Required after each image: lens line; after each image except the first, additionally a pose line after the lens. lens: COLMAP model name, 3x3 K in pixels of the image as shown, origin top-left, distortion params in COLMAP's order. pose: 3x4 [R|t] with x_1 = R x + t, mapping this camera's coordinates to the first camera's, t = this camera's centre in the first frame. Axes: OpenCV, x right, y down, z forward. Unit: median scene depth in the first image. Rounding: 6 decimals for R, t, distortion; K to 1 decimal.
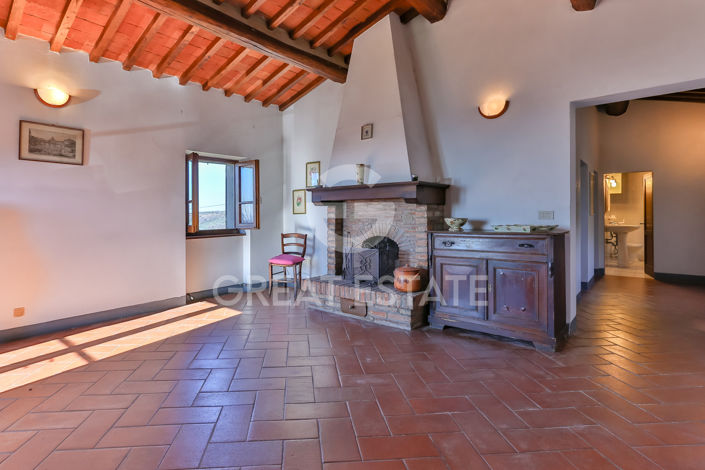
lens RADIAL K [[371.7, 0, 342.2], [0, 371.7, 216.3], [0, 0, 1]] dist [0.004728, 0.000301]
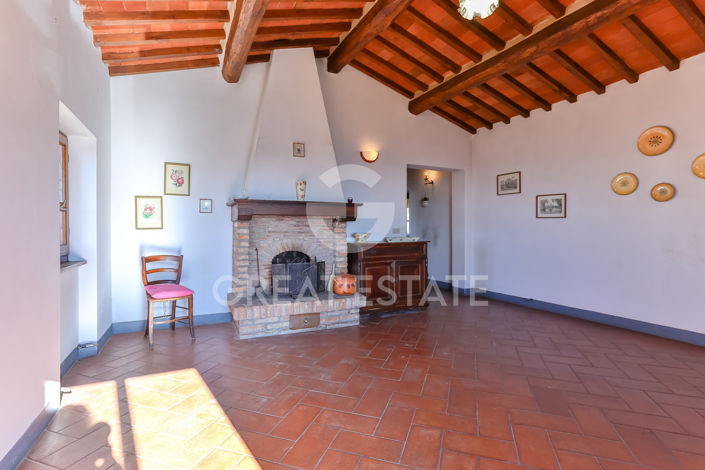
lens RADIAL K [[336.1, 0, 352.3], [0, 336.1, 232.5], [0, 0, 1]] dist [-0.003260, -0.000274]
pose [[0.435613, 0.000104, 0.900134, -0.702898], [0.004412, 0.999988, -0.002250, 0.004782], [-0.900123, 0.004951, 0.435607, 0.458460]]
